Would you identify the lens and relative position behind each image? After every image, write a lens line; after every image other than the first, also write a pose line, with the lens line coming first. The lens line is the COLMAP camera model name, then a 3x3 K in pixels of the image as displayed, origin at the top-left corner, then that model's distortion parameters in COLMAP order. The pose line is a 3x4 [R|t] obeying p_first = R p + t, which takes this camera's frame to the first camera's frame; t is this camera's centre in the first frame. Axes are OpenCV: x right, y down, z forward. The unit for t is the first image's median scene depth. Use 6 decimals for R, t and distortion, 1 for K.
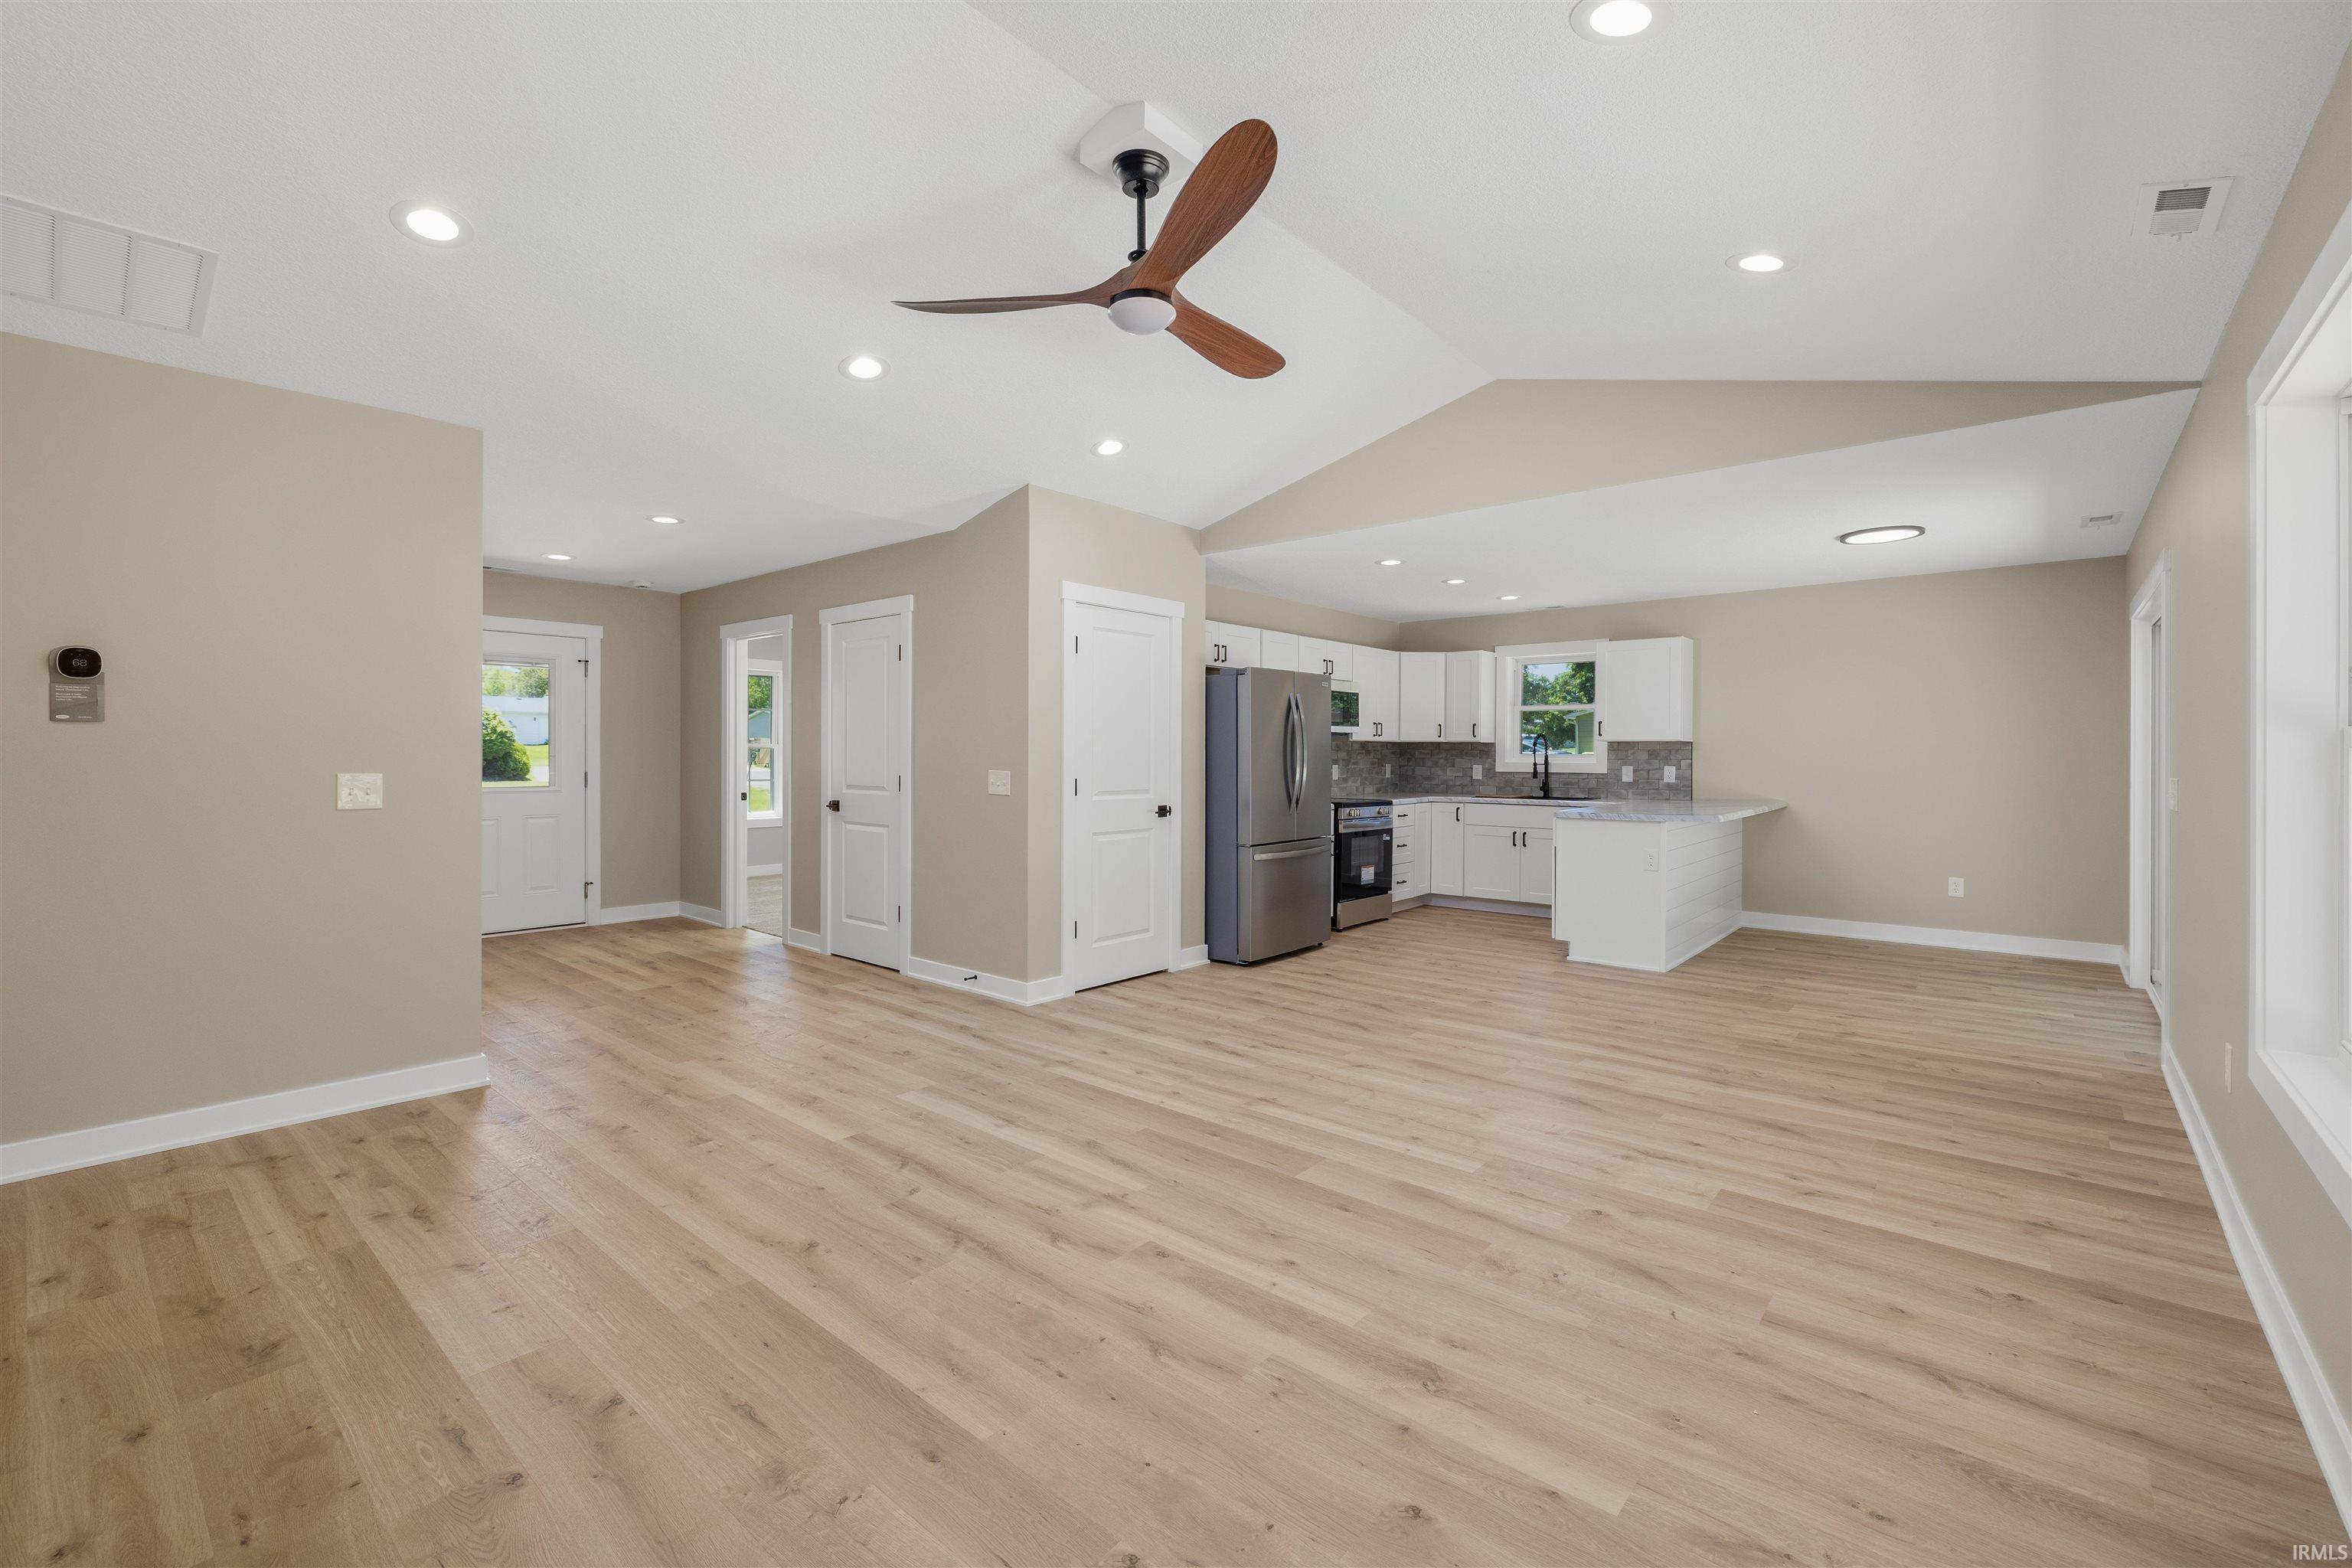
lens RADIAL K [[1001.7, 0, 1164.2], [0, 1001.7, 782.1], [0, 0, 1]] dist [0.005974, -0.001416]
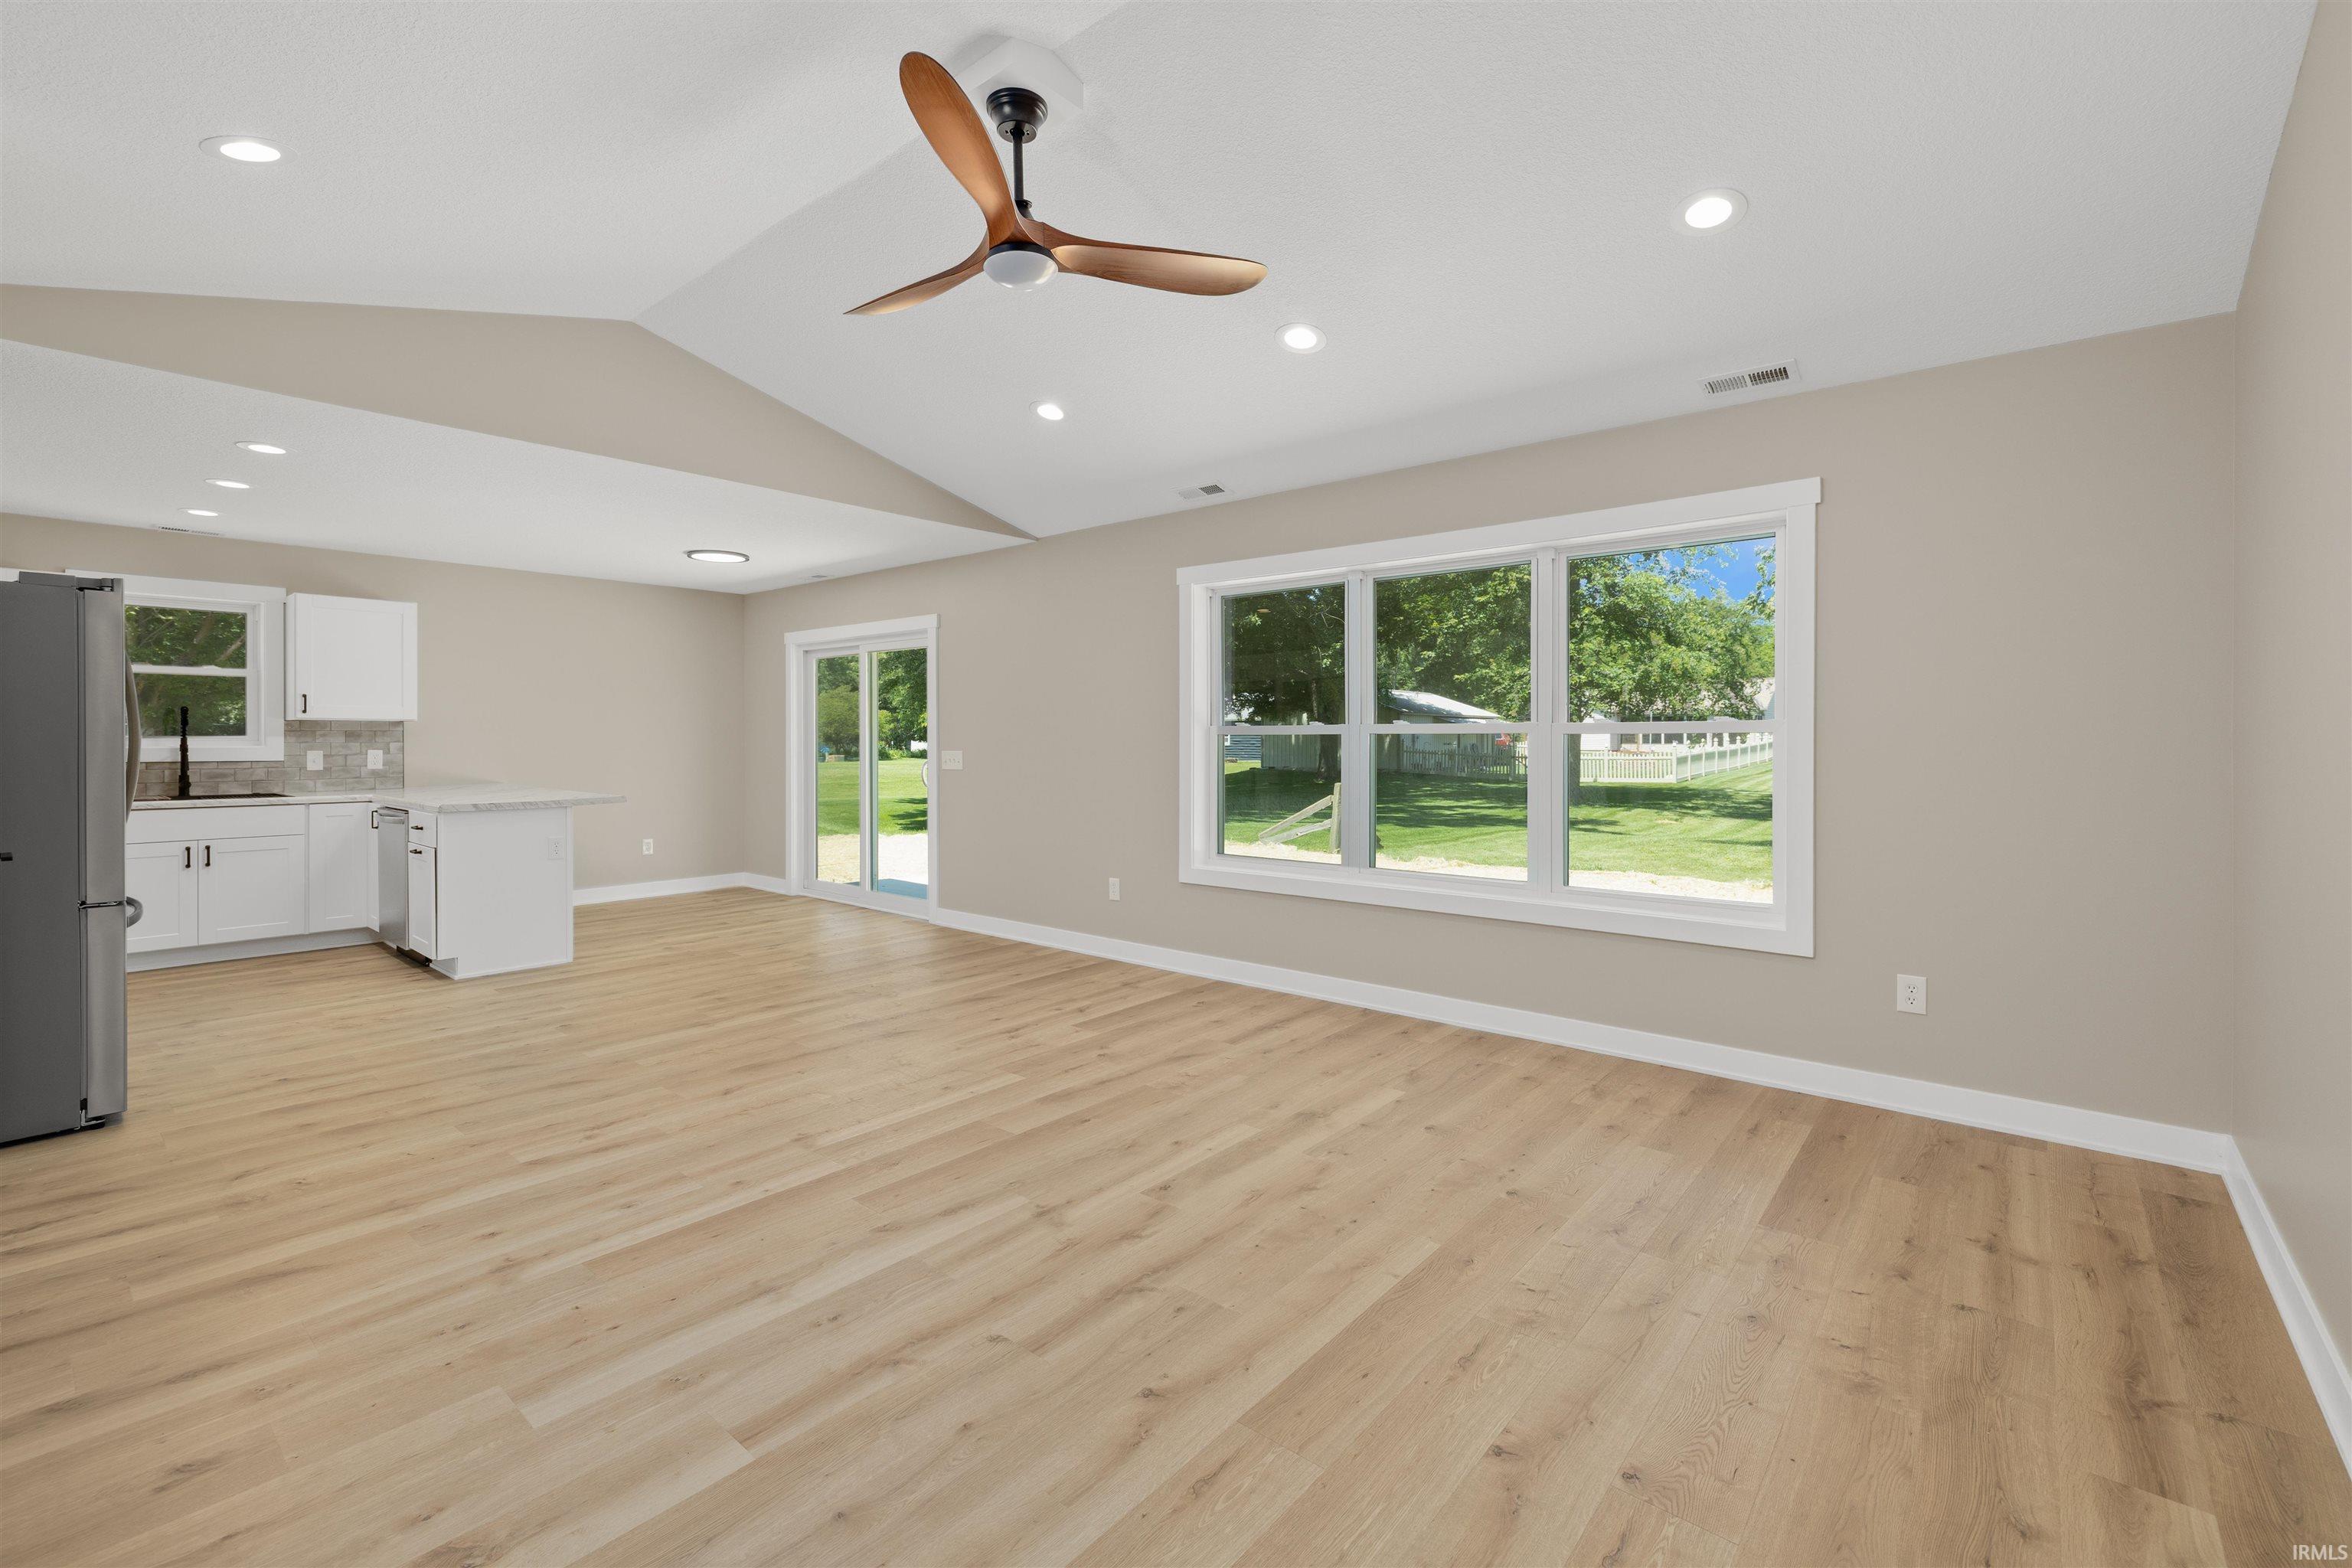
lens RADIAL K [[1001.7, 0, 1172.7], [0, 1001.7, 759.4], [0, 0, 1]] dist [0.005974, -0.001416]
pose [[-0.010961, -0.022365, 0.999690, -0.702678], [0.025302, 0.999424, 0.022636, -0.019639], [-0.999620, 0.025543, -0.010388, 0.628215]]
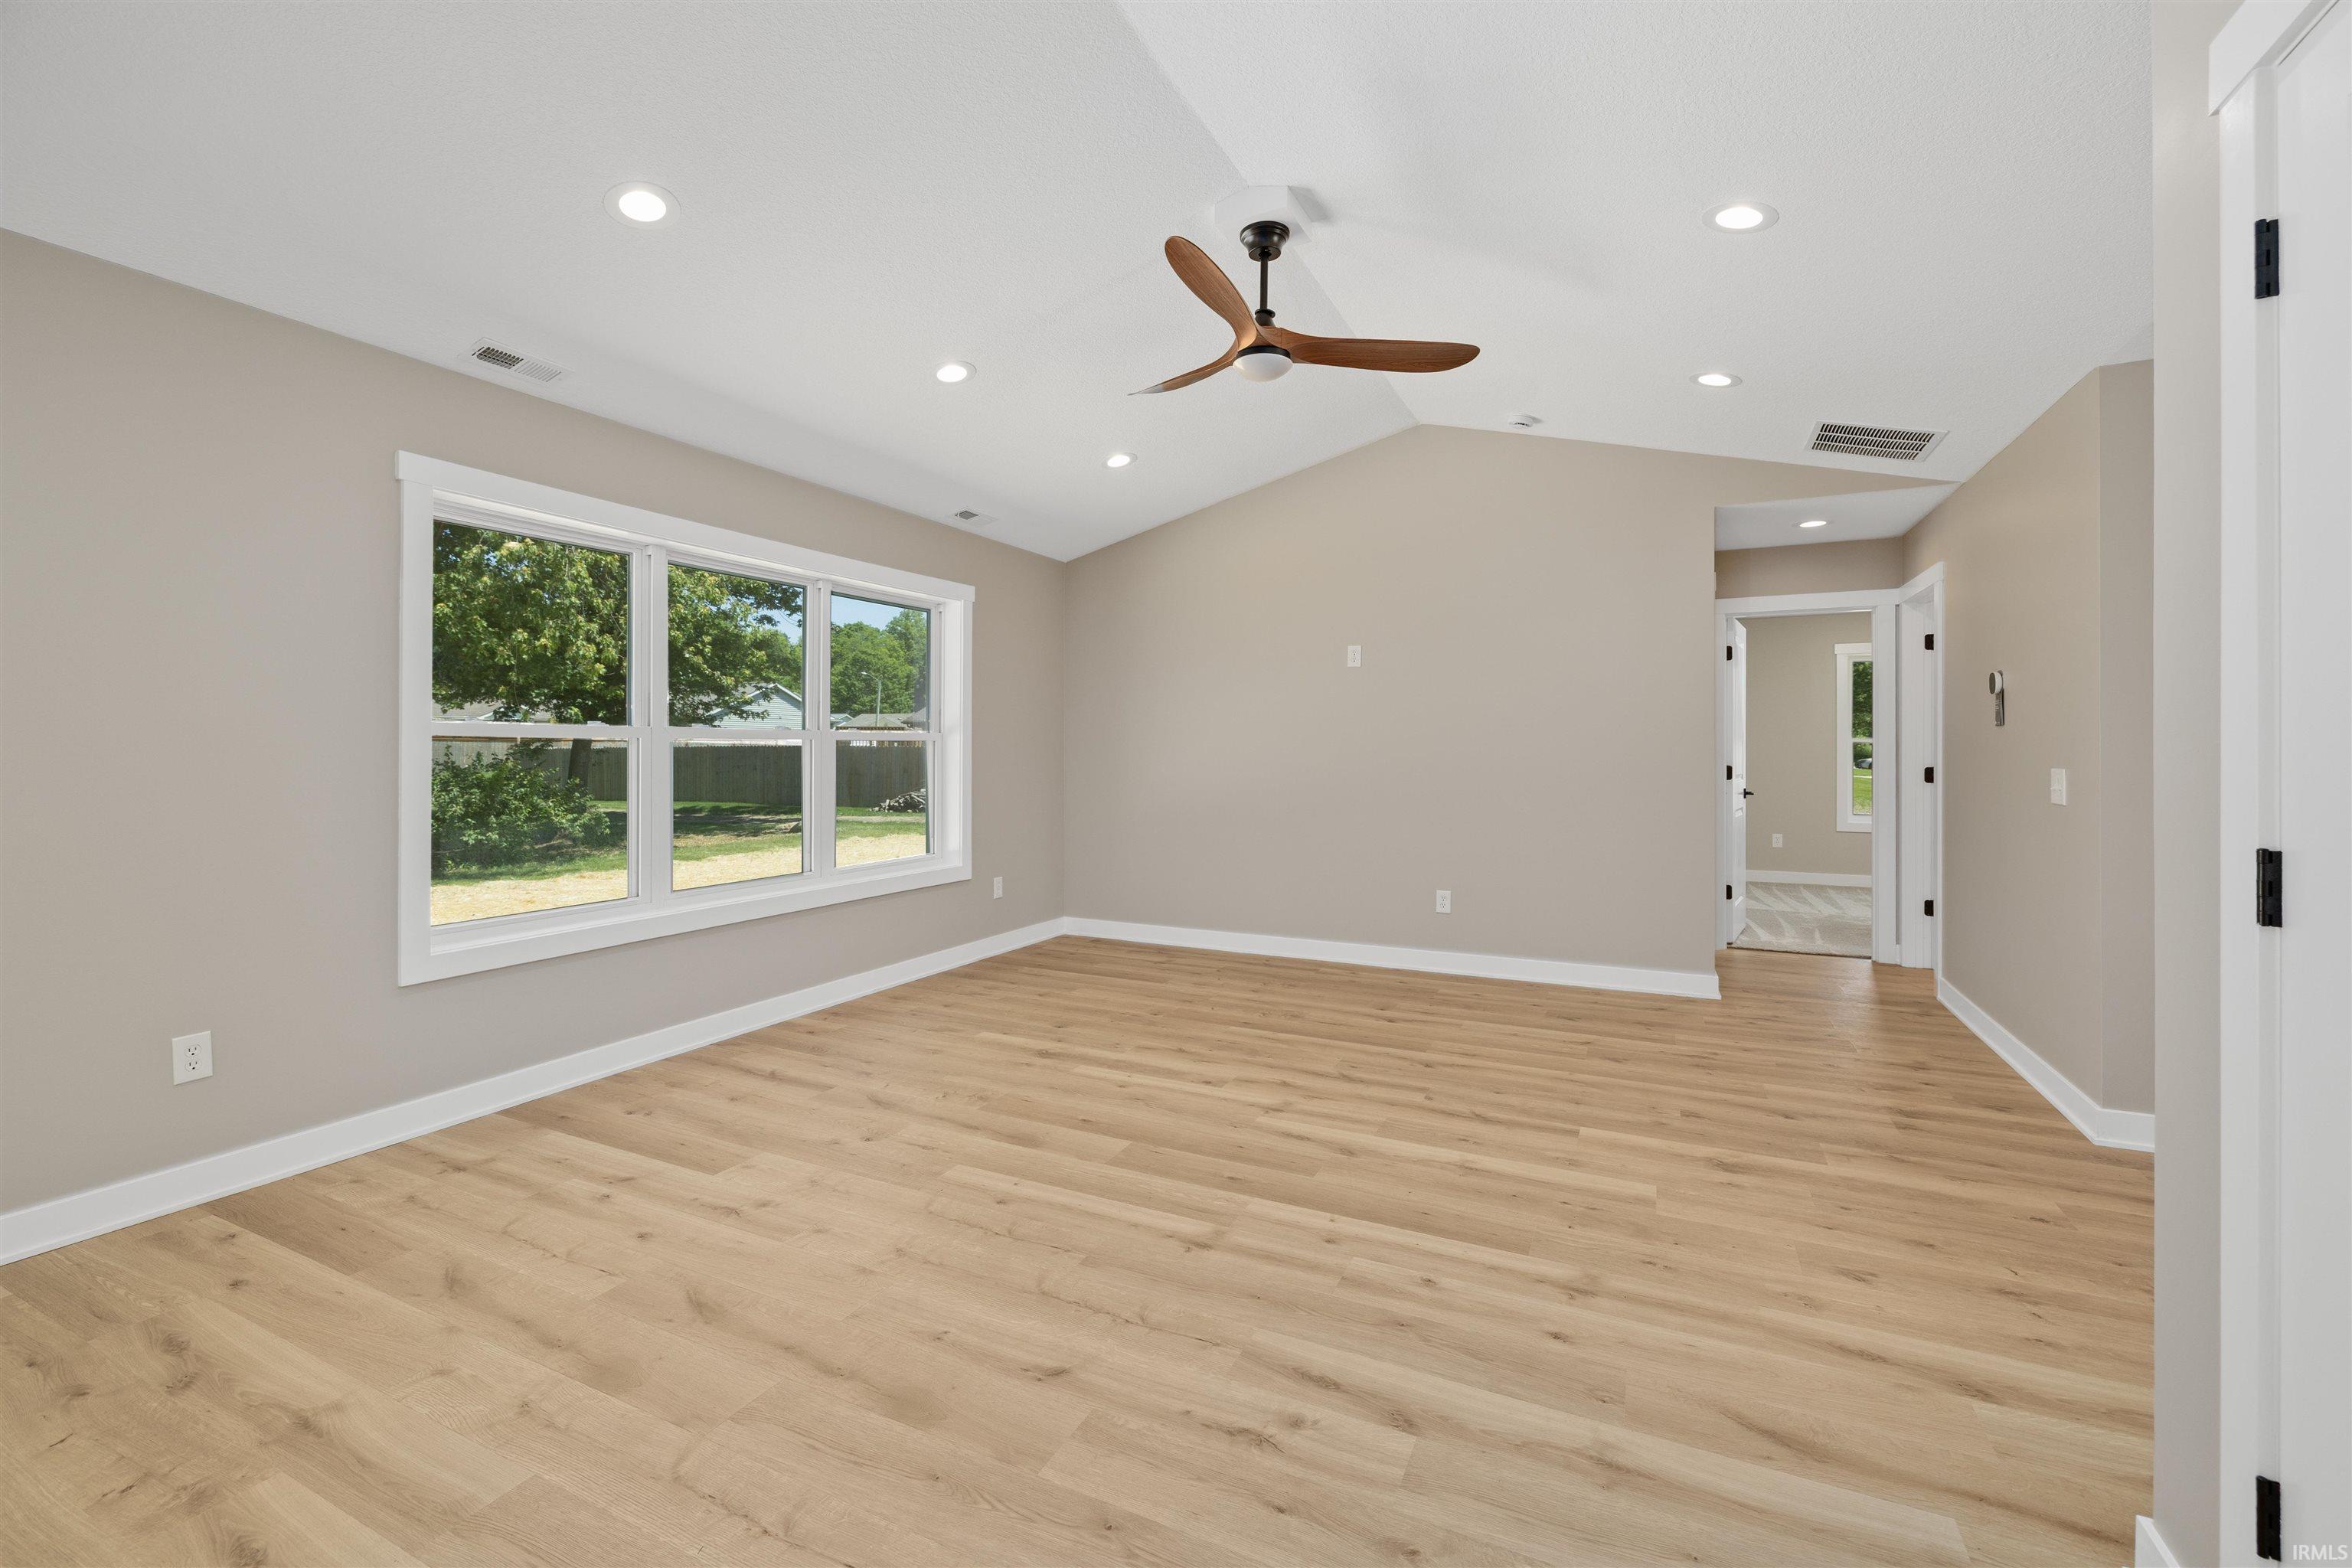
lens RADIAL K [[1001.7, 0, 1147.1], [0, 1001.7, 736.8], [0, 0, 1]] dist [0.005974, -0.001416]
pose [[-0.971142, -0.008535, -0.238350, 0.279491], [-0.012248, 0.999826, 0.014100, -0.037255], [0.238188, 0.016613, -0.971077, 1.526401]]
